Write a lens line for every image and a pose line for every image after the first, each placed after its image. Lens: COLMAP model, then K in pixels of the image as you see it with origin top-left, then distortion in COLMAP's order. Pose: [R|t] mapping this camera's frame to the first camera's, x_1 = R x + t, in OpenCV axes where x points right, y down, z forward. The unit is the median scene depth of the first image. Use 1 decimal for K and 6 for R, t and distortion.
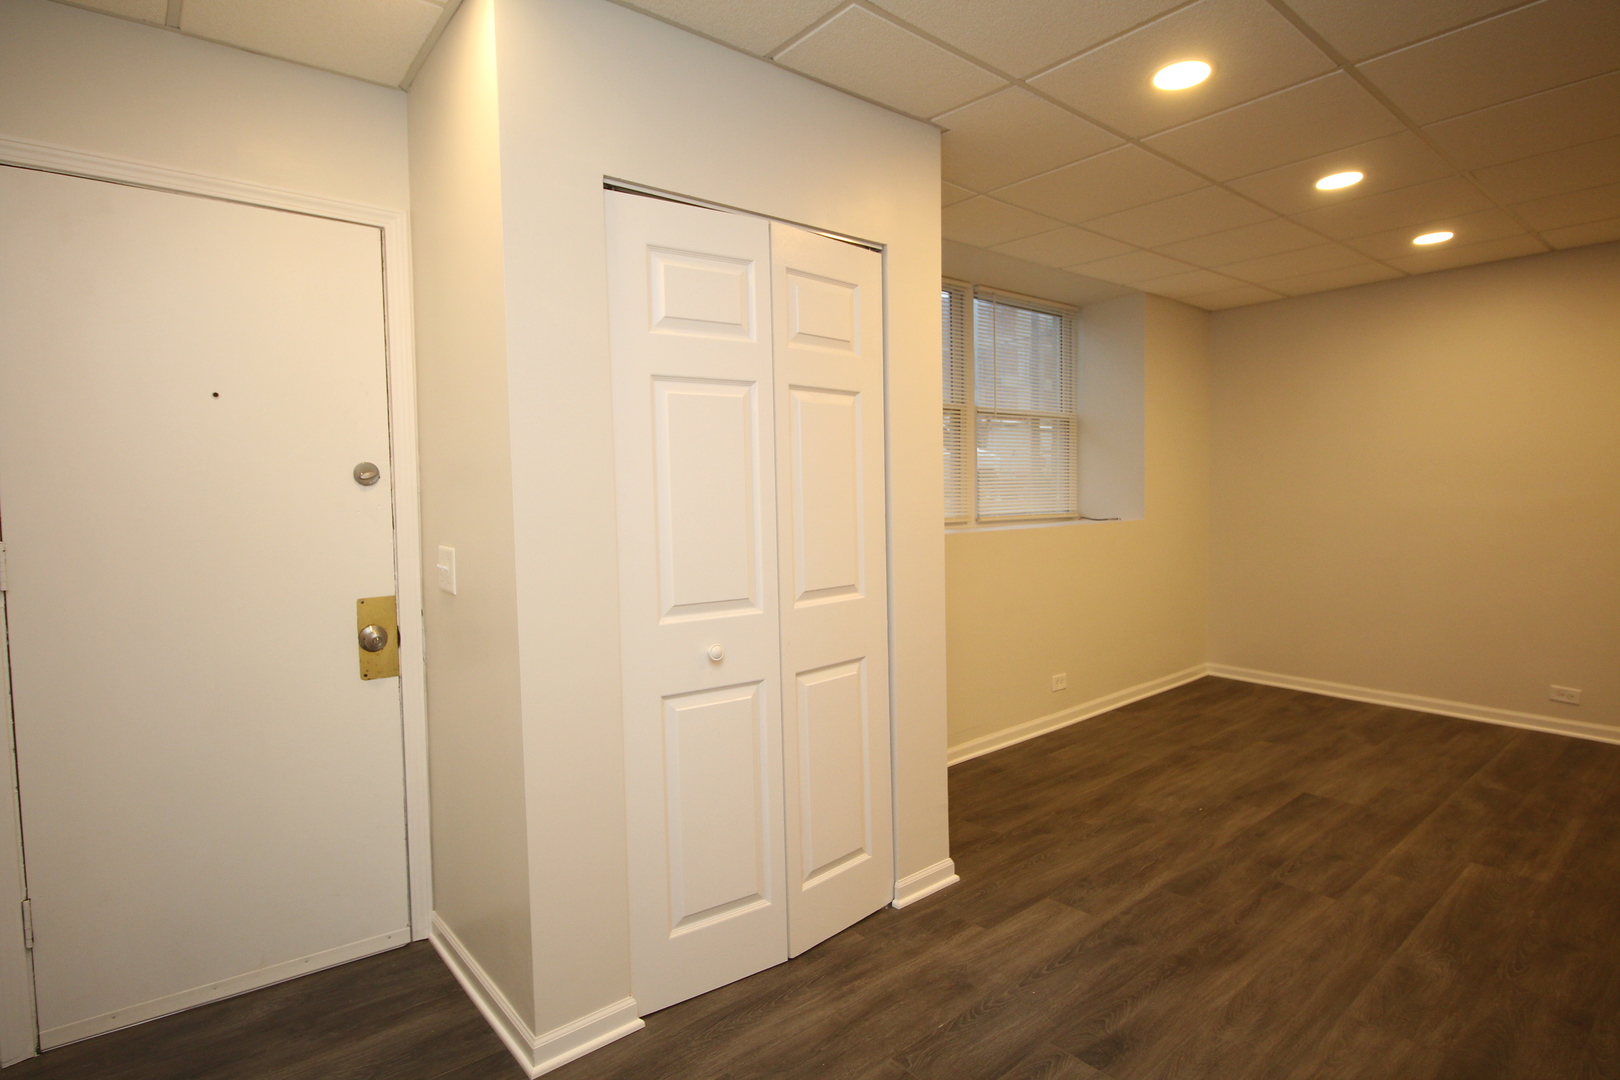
lens RADIAL K [[827.0, 0, 806.1], [0, 827.0, 539.1], [0, 0, 1]] dist [-0.007004, -0.006617]
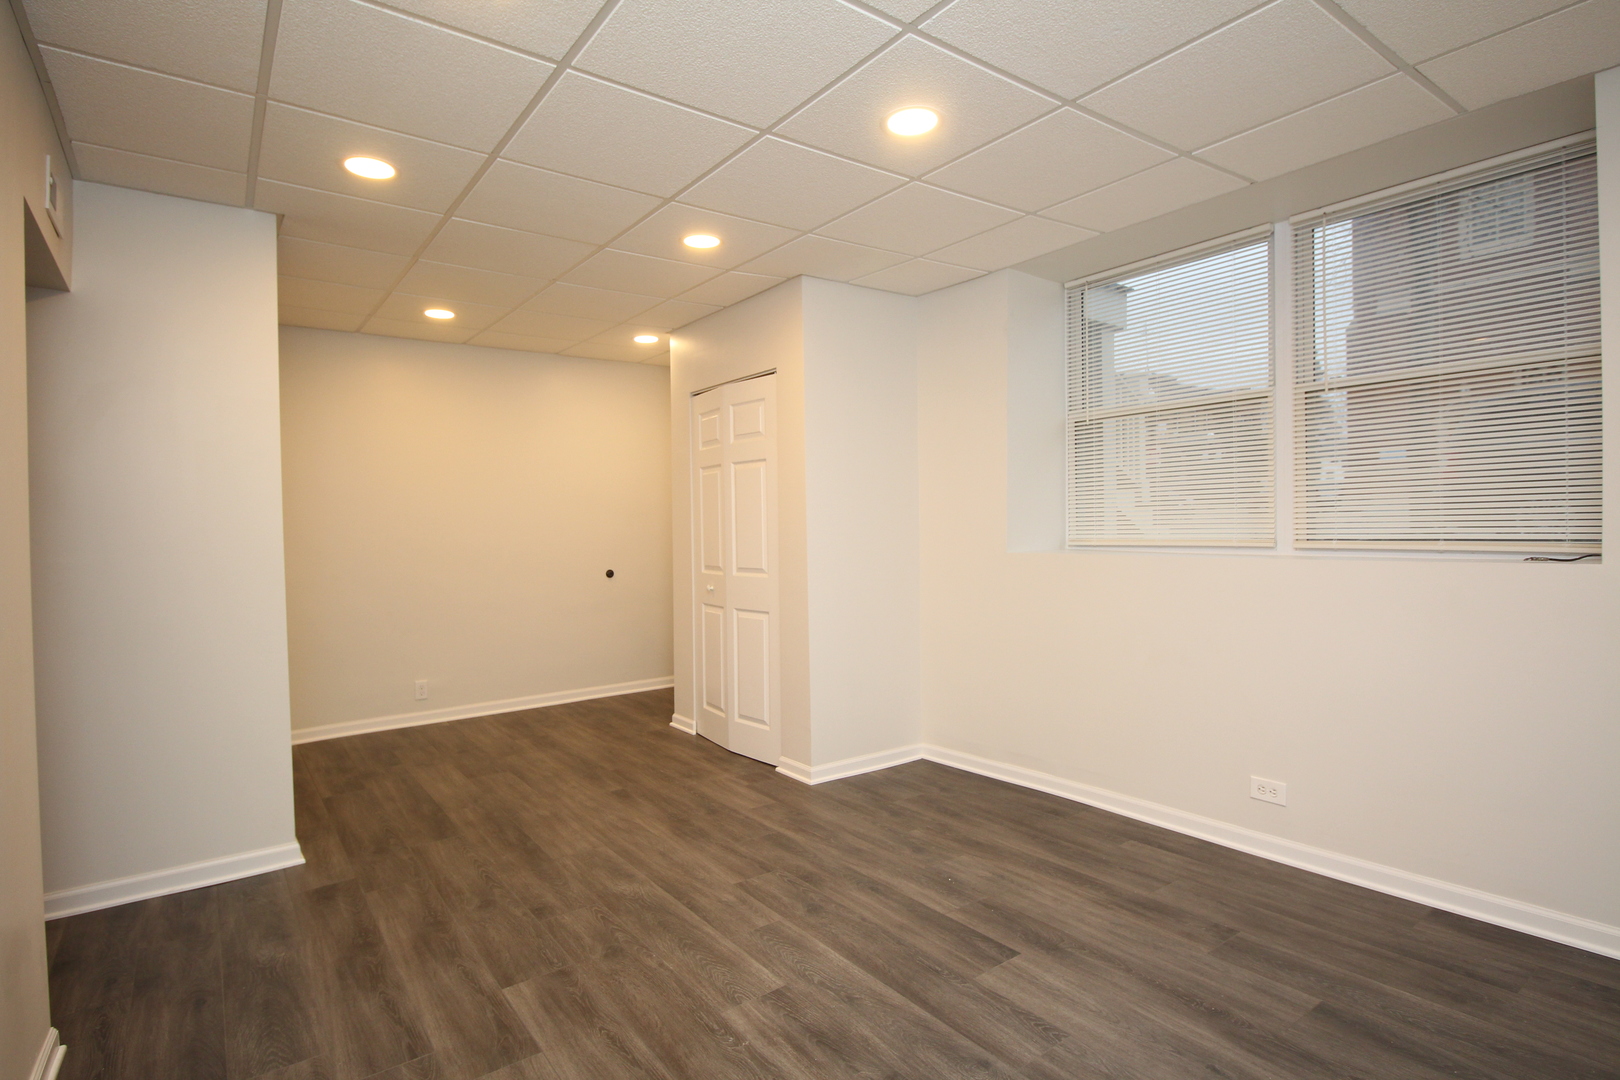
lens RADIAL K [[827.0, 0, 801.1], [0, 827.0, 531.0], [0, 0, 1]] dist [-0.007004, -0.006617]
pose [[-0.061215, 0.027929, -0.997734, 1.549634], [-0.038598, 0.998795, 0.030327, -0.069728], [0.997378, 0.040367, -0.060063, 1.011576]]
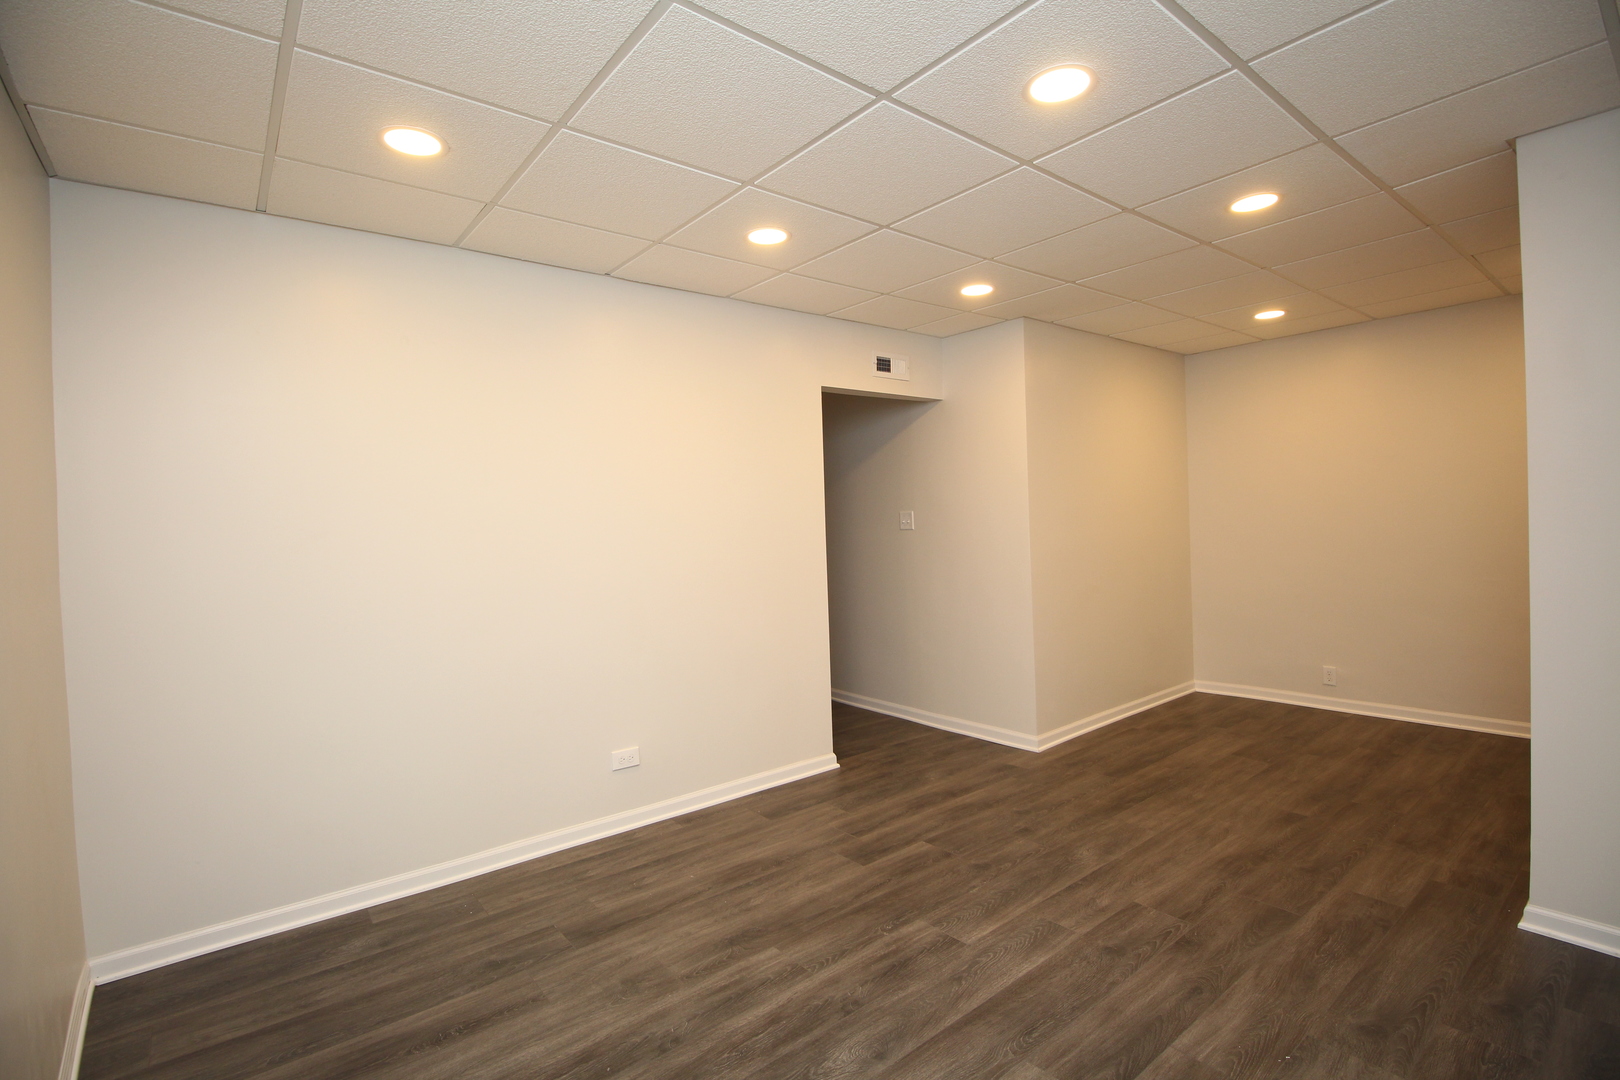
lens RADIAL K [[745.5, 0, 803.3], [0, 745.5, 542.7], [0, 0, 1]] dist [-0.014151, -0.002100]
pose [[-0.998629, 0.046678, 0.023700, 0.925913], [0.048567, 0.995054, 0.086647, -0.133383], [-0.019538, 0.087680, -0.995957, 1.739212]]
